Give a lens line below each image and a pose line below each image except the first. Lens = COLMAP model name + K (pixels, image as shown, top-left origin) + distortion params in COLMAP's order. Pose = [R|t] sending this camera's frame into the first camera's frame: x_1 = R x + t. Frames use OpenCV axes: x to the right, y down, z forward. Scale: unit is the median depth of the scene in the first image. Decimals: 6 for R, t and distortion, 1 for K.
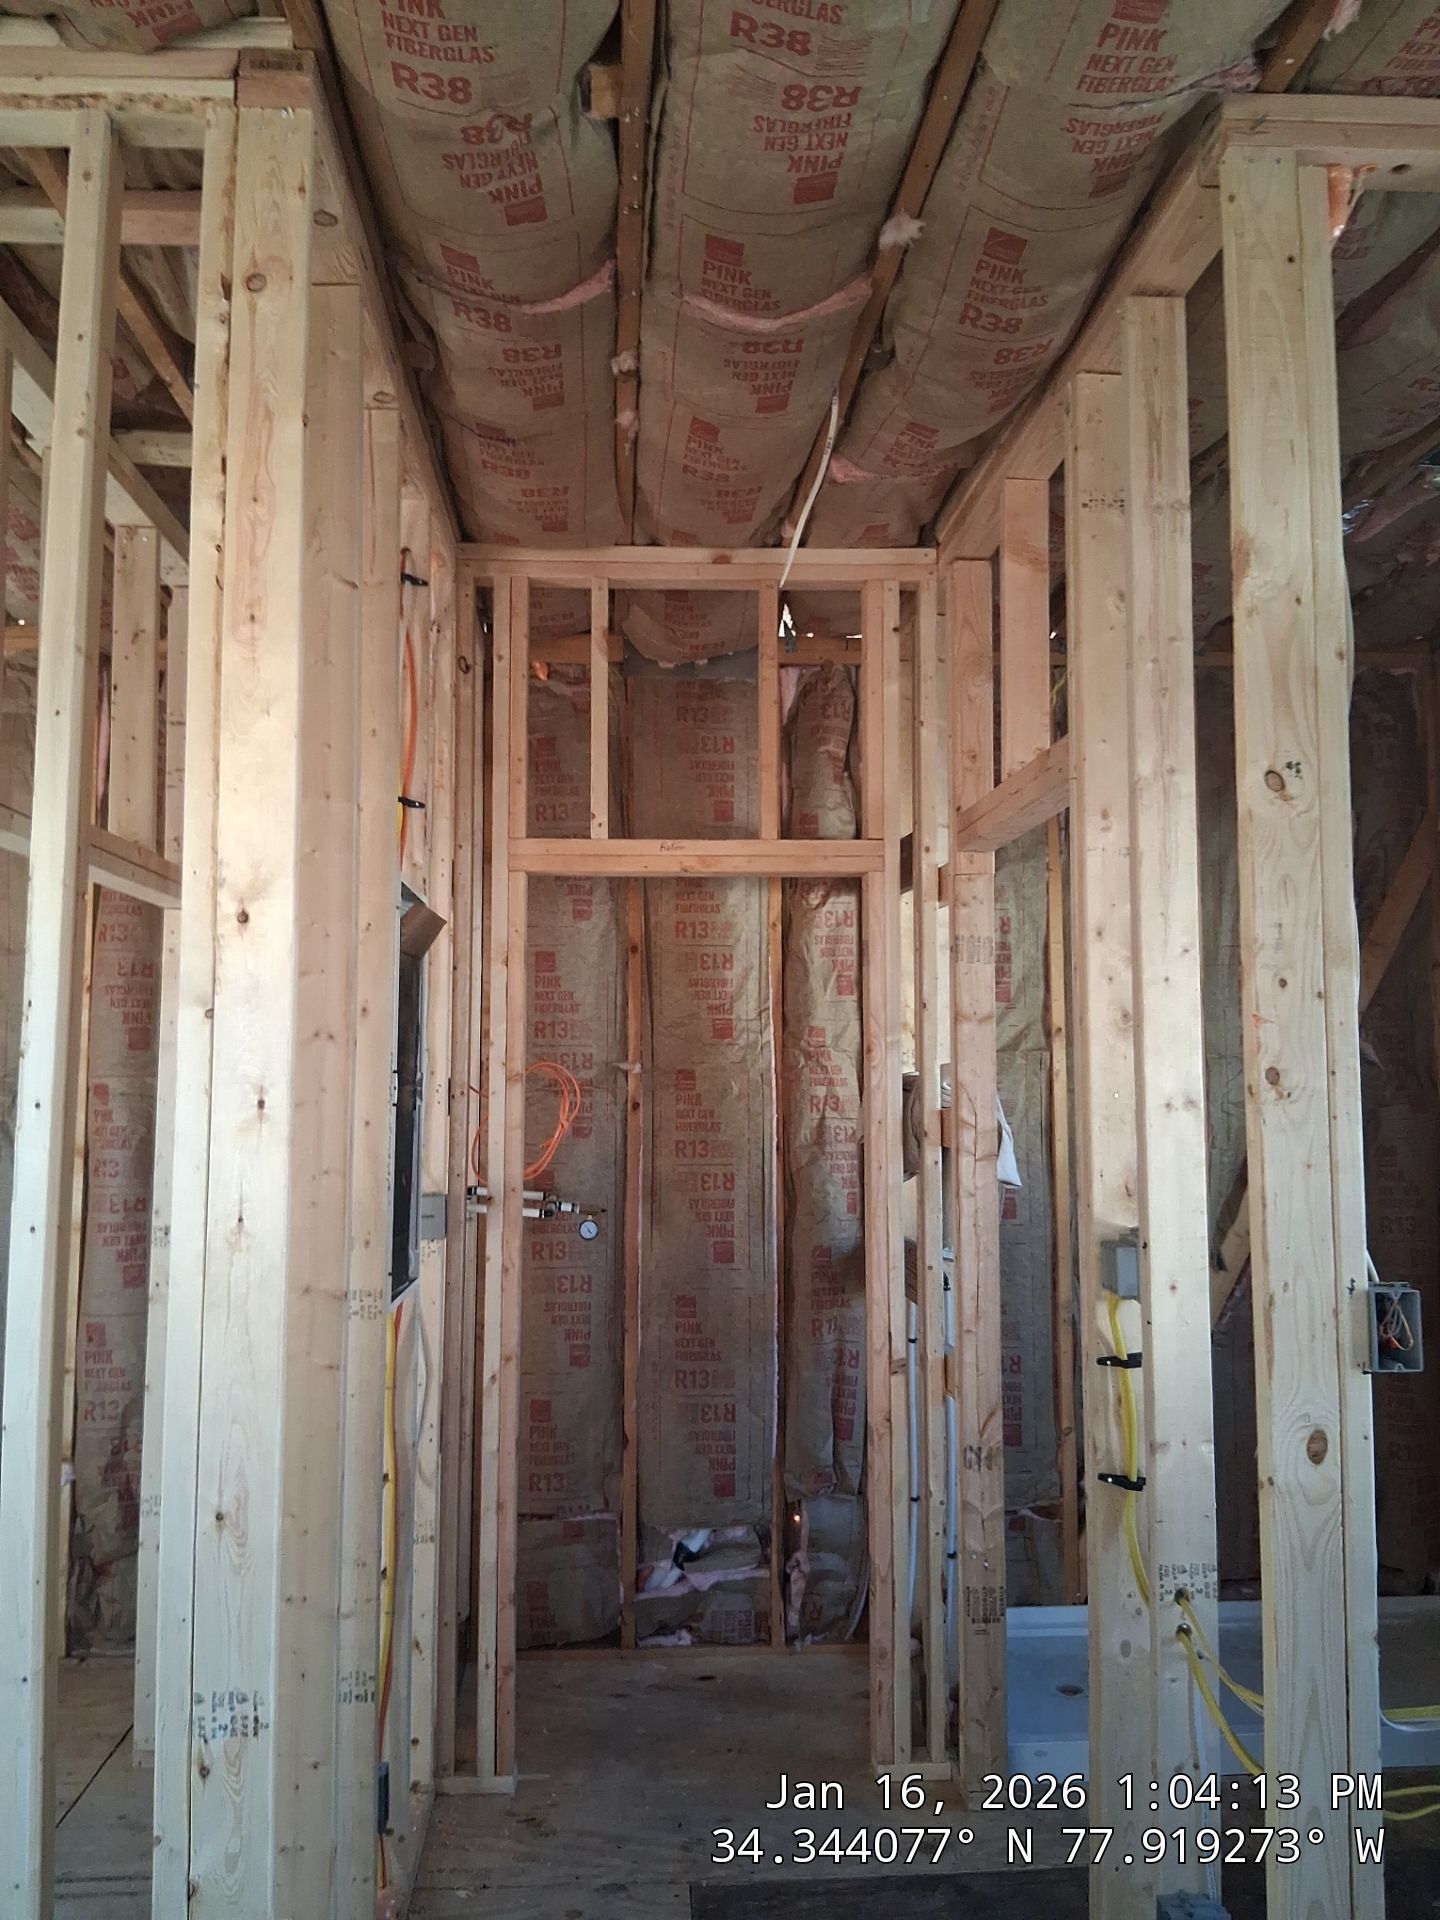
lens RADIAL K [[1465.9, 0, 699.2], [0, 1465.9, 964.3], [0, 0, 1]] dist [0.123343, -0.209898]
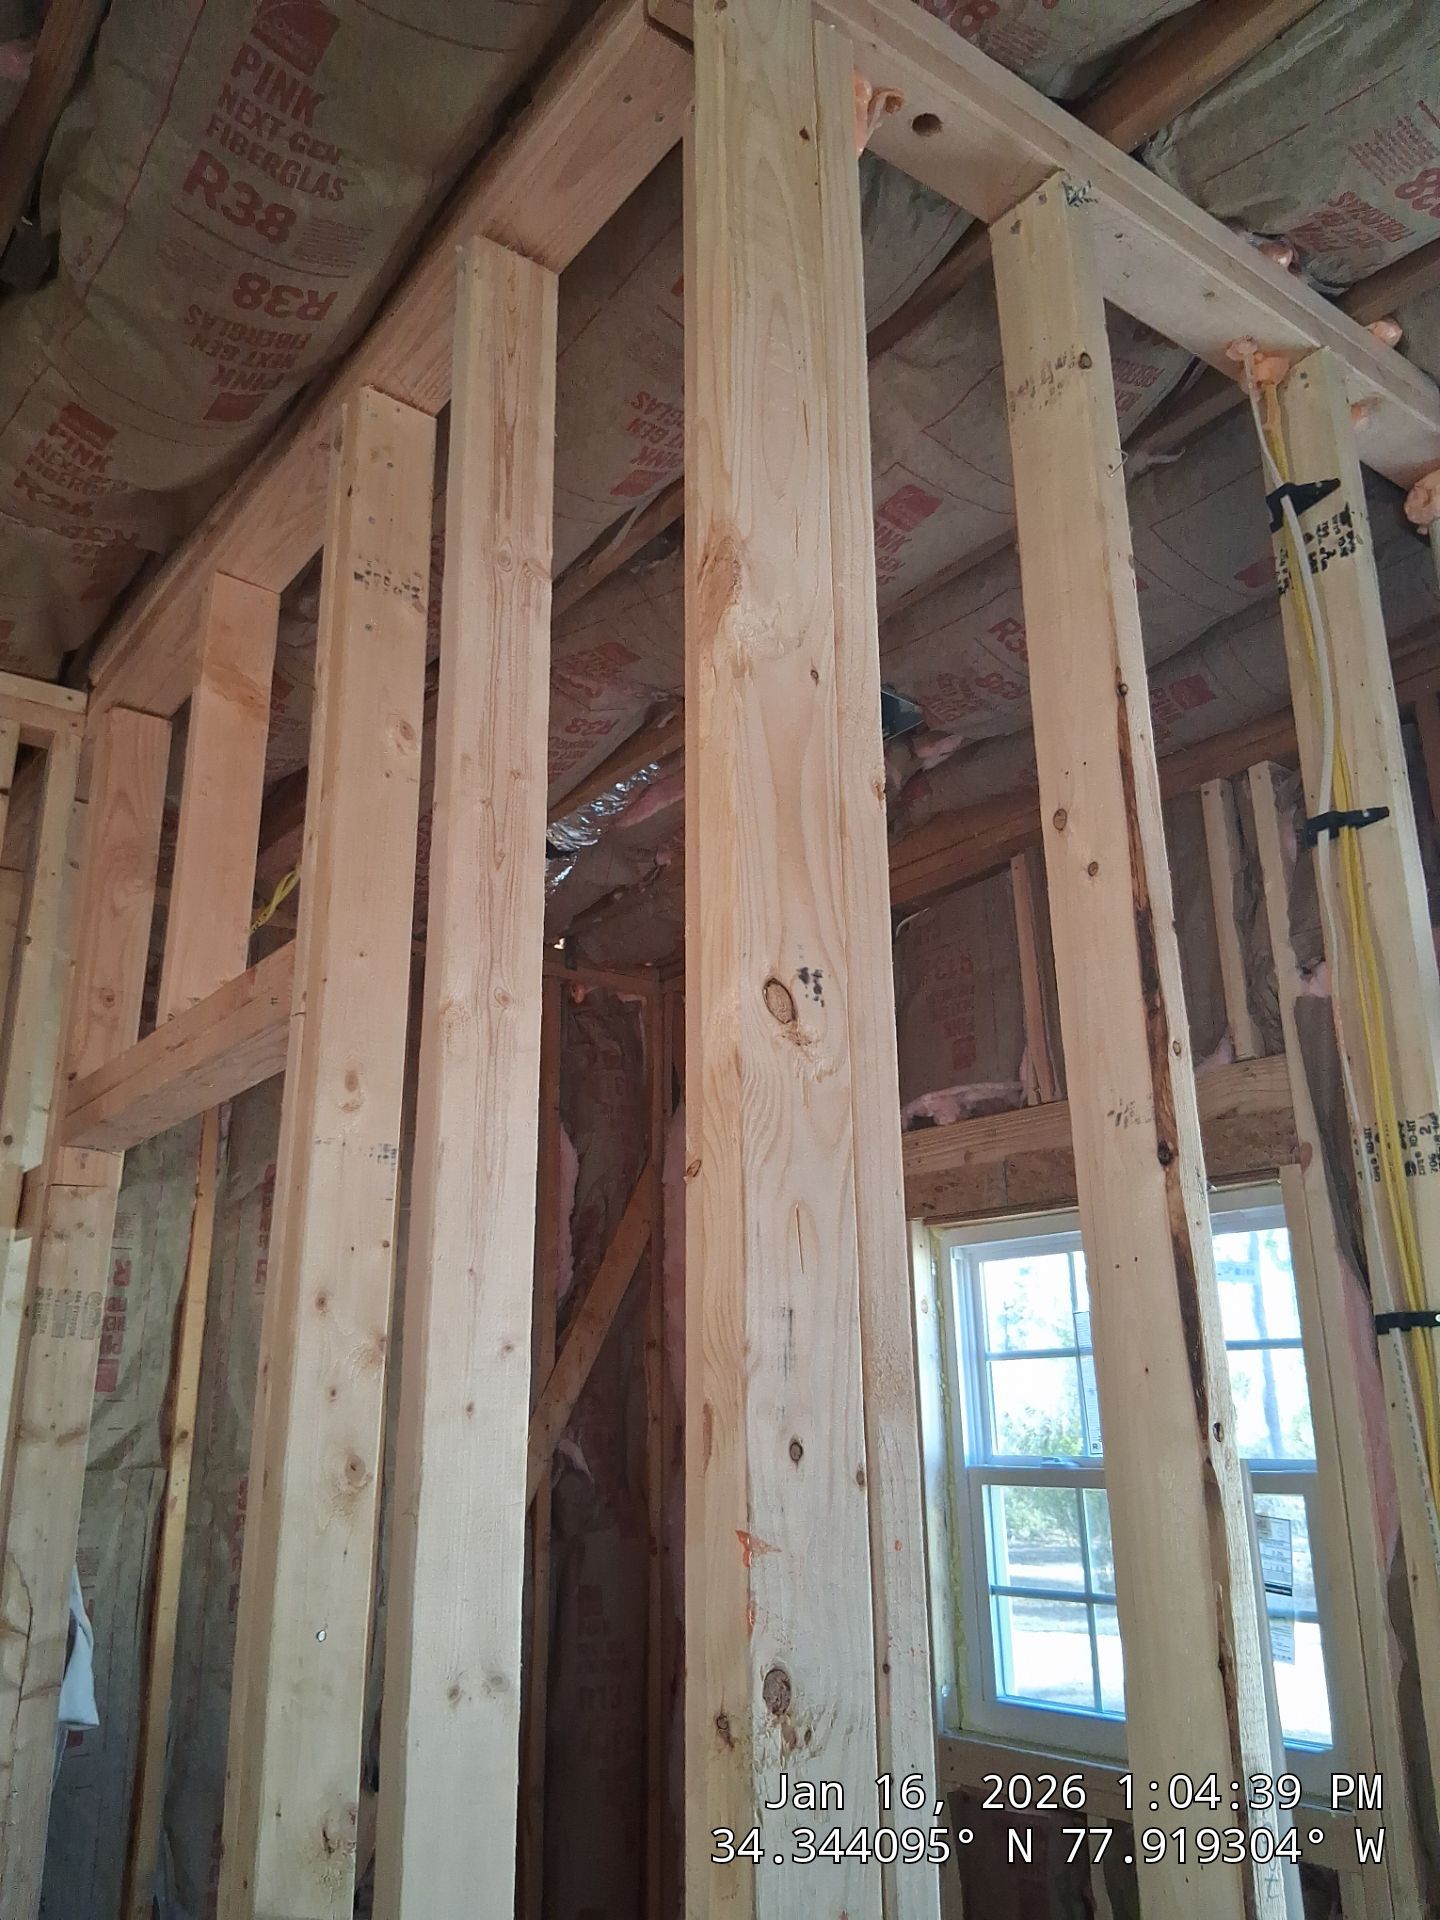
lens RADIAL K [[1460.6, 0, 715.8], [0, 1460.6, 967.3], [0, 0, 1]] dist [0.114247, -0.207863]
pose [[0.832047, 0.159226, 0.531361, 0.092230], [-0.033244, 0.970509, -0.238763, -0.016372], [-0.553708, 0.180997, 0.812802, 0.491170]]
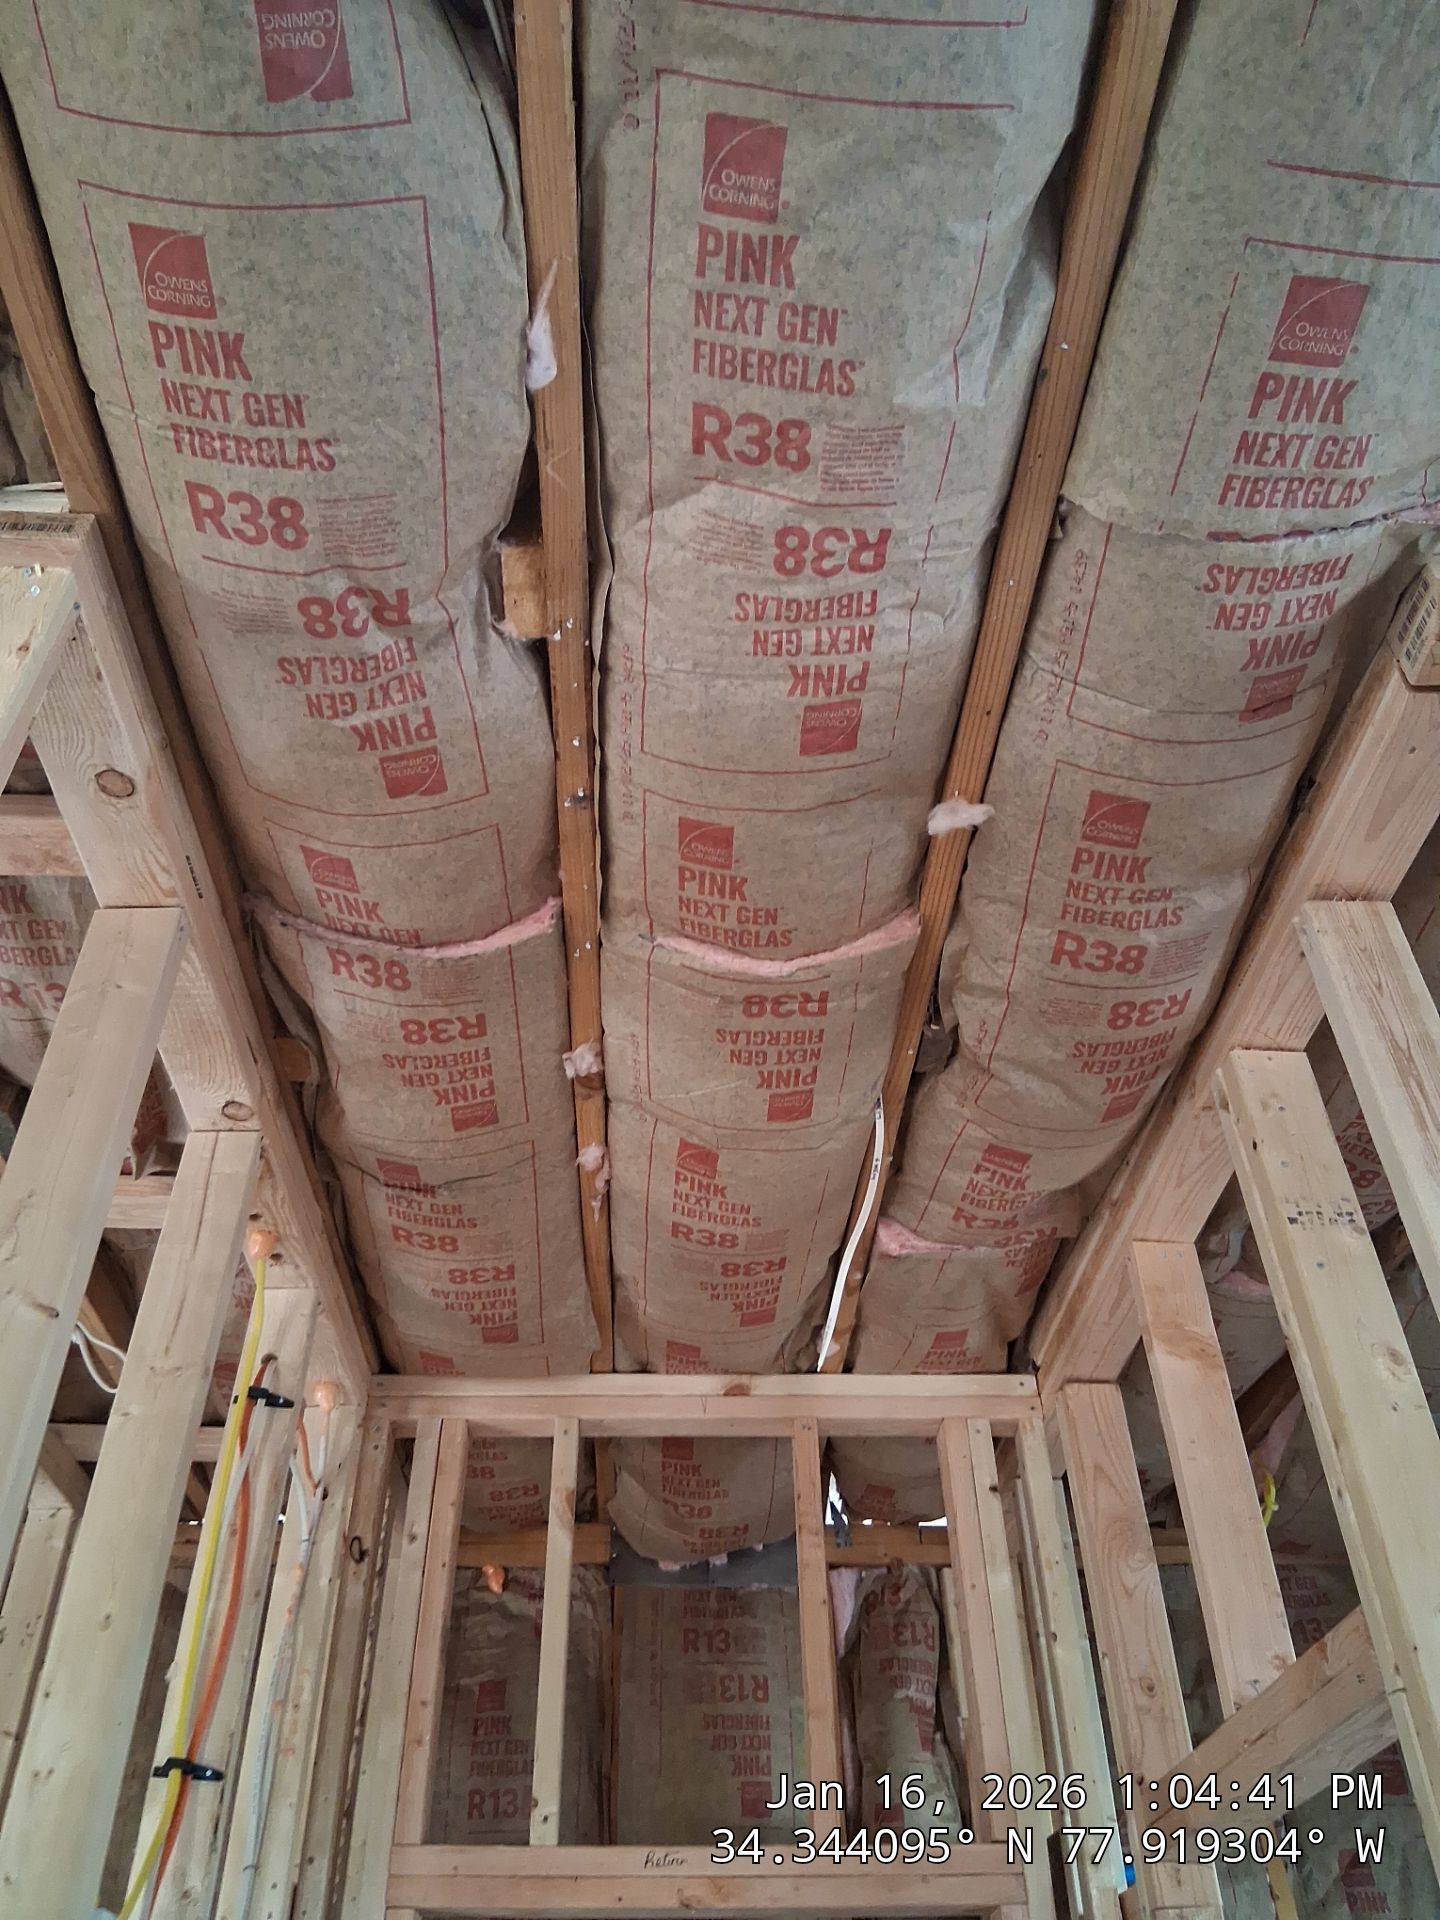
lens RADIAL K [[1465.9, 0, 699.2], [0, 1465.9, 964.3], [0, 0, 1]] dist [0.123343, -0.209898]
pose [[0.999517, -0.022141, -0.021793, 0.025400], [0.005074, 0.808410, -0.588599, -0.026780], [0.030650, 0.588204, 0.808132, 0.445679]]
